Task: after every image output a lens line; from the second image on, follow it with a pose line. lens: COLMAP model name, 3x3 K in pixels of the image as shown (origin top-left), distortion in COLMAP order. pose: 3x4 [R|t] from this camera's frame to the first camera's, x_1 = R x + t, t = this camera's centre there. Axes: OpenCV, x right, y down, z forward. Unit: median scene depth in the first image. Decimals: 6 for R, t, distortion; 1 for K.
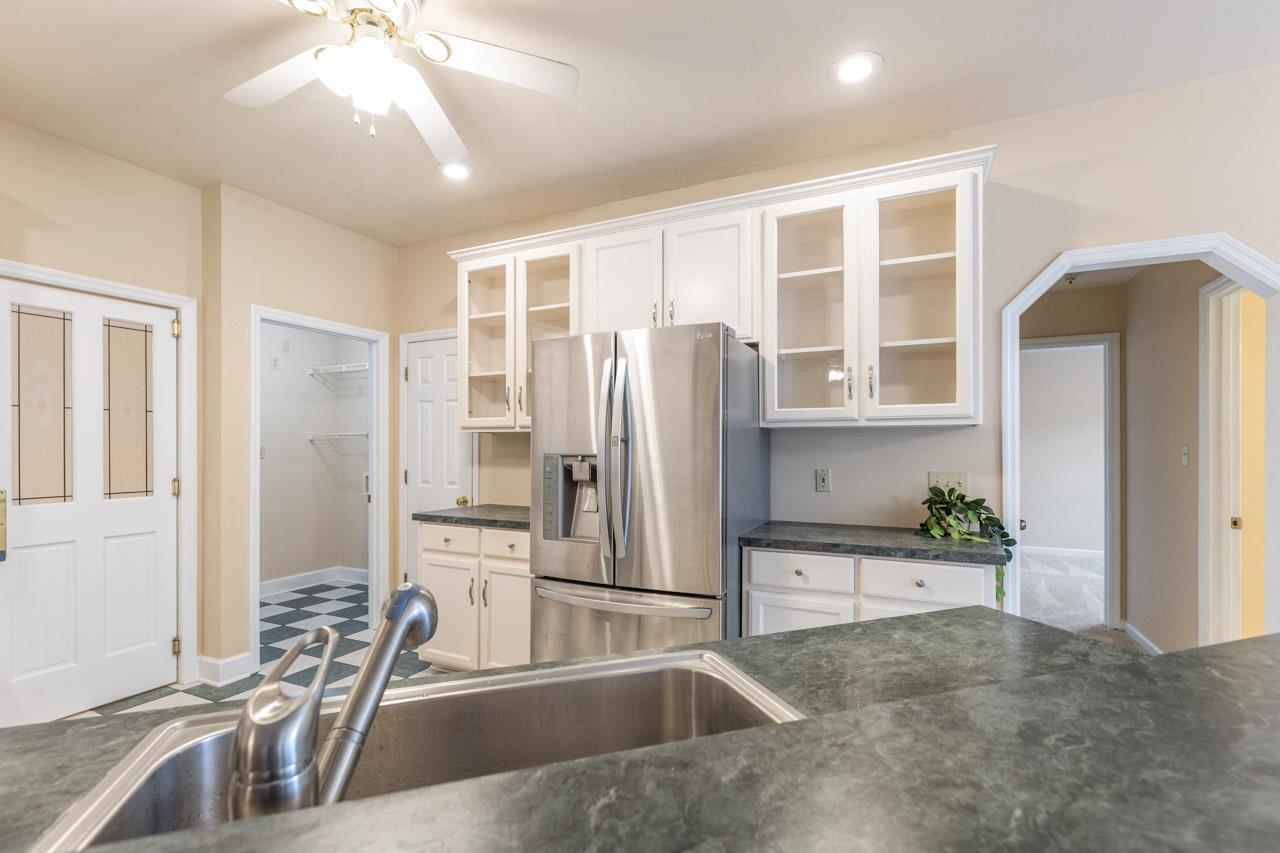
lens RADIAL K [[587.7, 0, 640.9], [0, 587.7, 446.1], [0, 0, 1]] dist [0.002815, -0.000378]
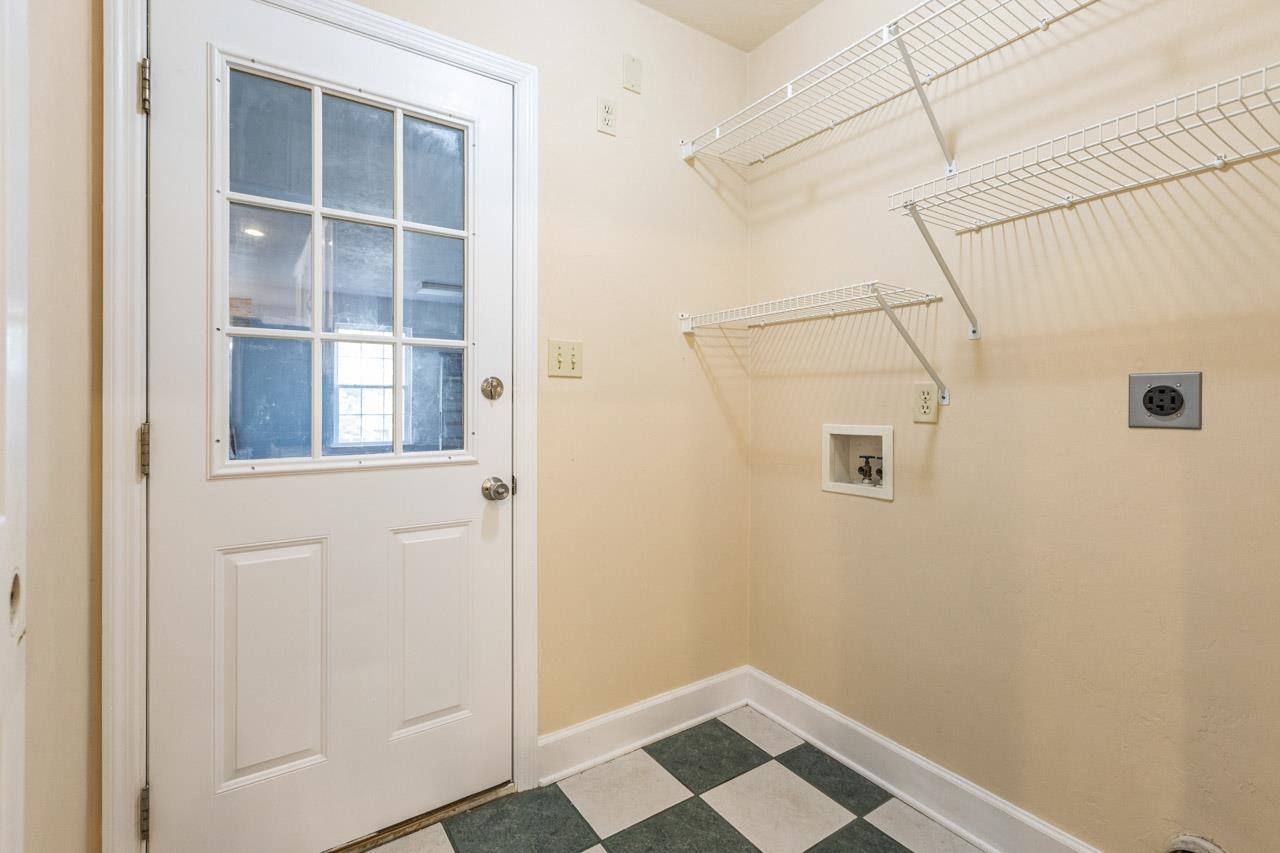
lens RADIAL K [[587.7, 0, 637.1], [0, 587.7, 401.6], [0, 0, 1]] dist [0.002815, -0.000378]
pose [[0.859129, -0.003305, -0.511748, -0.672545], [0.000659, 0.999985, -0.005352, 0.059801], [0.511758, 0.004261, 0.859119, 1.118081]]
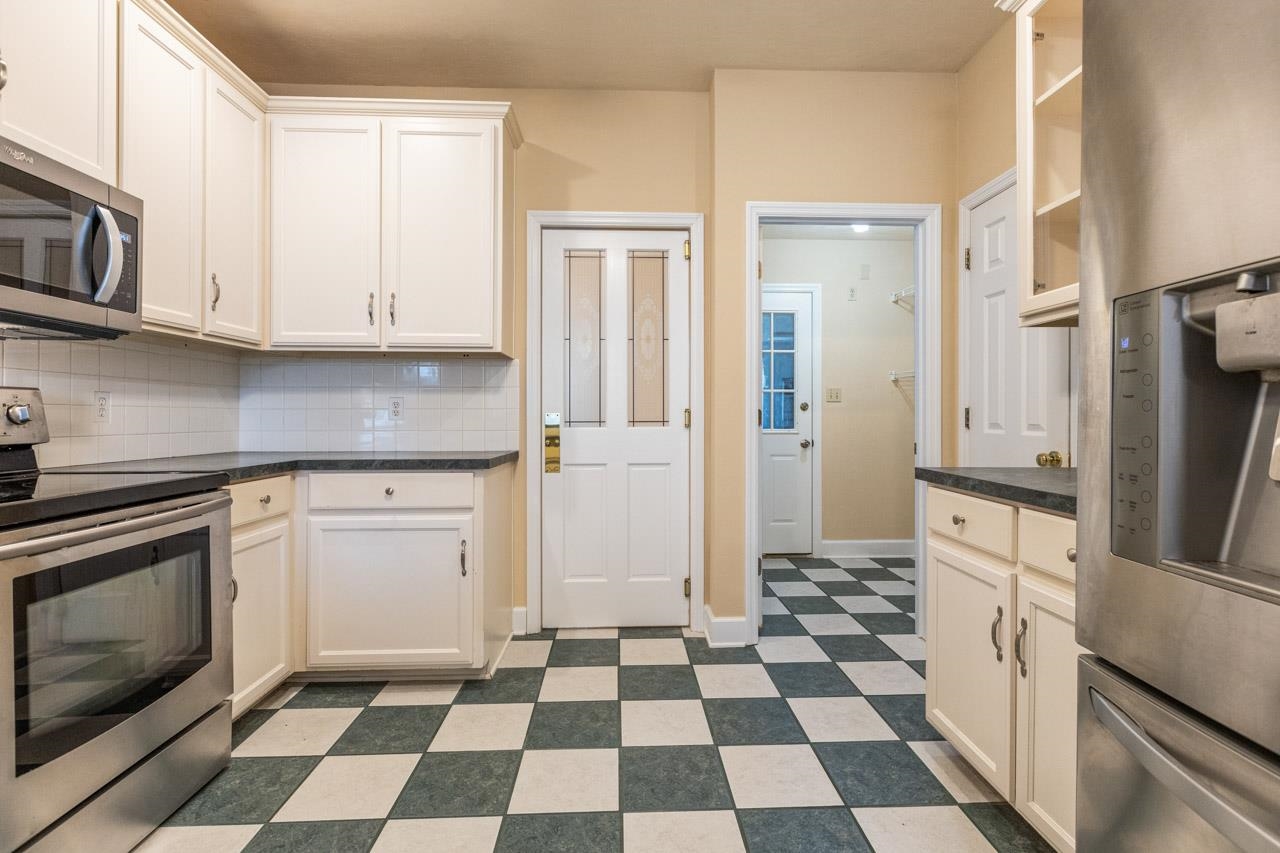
lens RADIAL K [[587.7, 0, 642.7], [0, 587.7, 413.2], [0, 0, 1]] dist [0.002815, -0.000378]
pose [[0.474376, -0.001734, -0.880321, 0.002337], [-0.000437, 0.999997, -0.002205, 0.064048], [0.880322, 0.001431, 0.474374, 0.495532]]
